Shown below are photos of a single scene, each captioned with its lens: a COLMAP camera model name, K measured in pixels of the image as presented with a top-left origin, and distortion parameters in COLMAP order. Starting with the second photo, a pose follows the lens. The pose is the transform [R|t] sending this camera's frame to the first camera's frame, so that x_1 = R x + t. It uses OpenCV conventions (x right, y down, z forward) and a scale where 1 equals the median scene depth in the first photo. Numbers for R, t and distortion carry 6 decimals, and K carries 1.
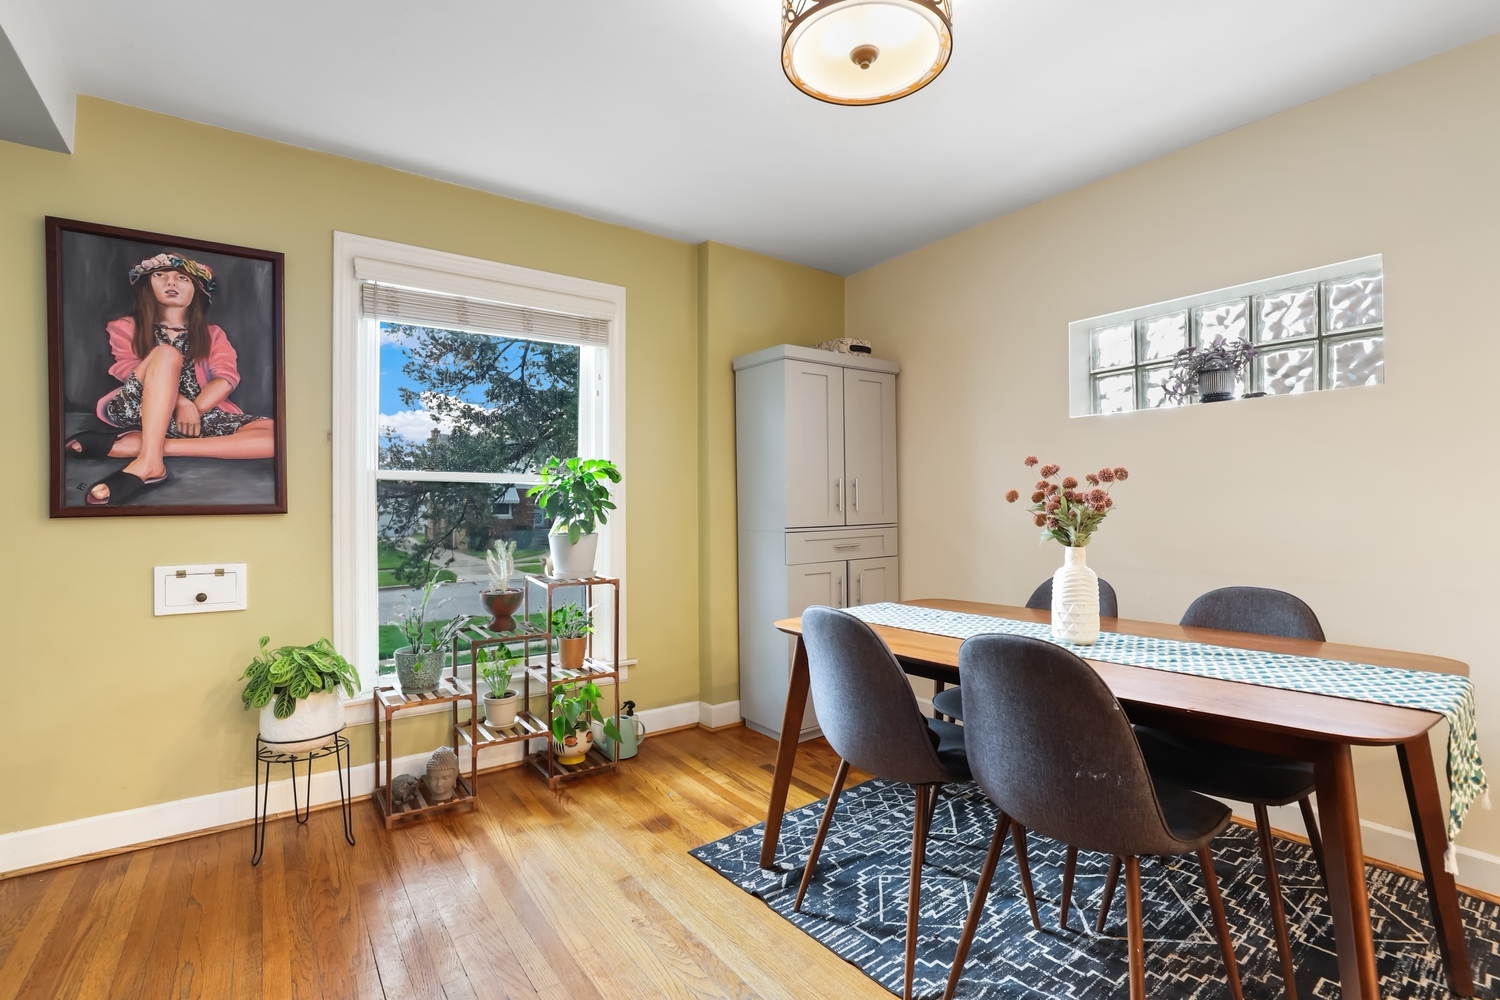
lens RADIAL K [[693.9, 0, 758.5], [0, 693.9, 502.9], [0, 0, 1]] dist [-0.039371, 0.015808]
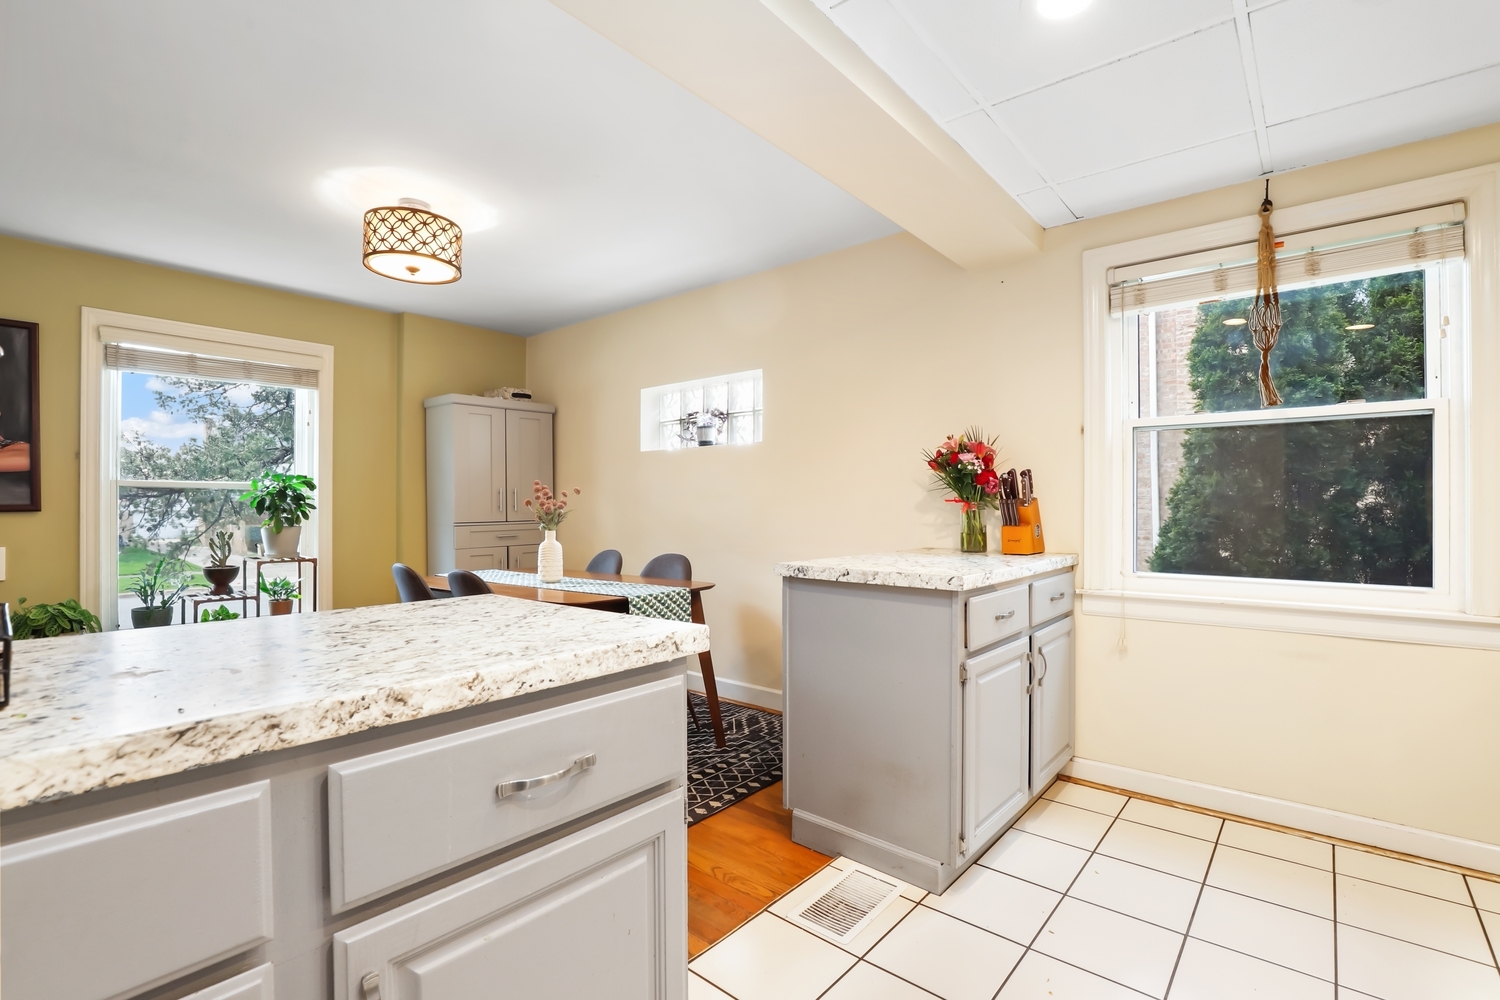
lens RADIAL K [[682.0, 0, 750.9], [0, 682.0, 504.9], [0, 0, 1]] dist [-0.042362, 0.011072]
pose [[0.970596, 0.005887, 0.240640, 0.325997], [-0.006152, 0.999981, 0.000351, -0.005281], [-0.240634, -0.001821, 0.970614, -0.541660]]
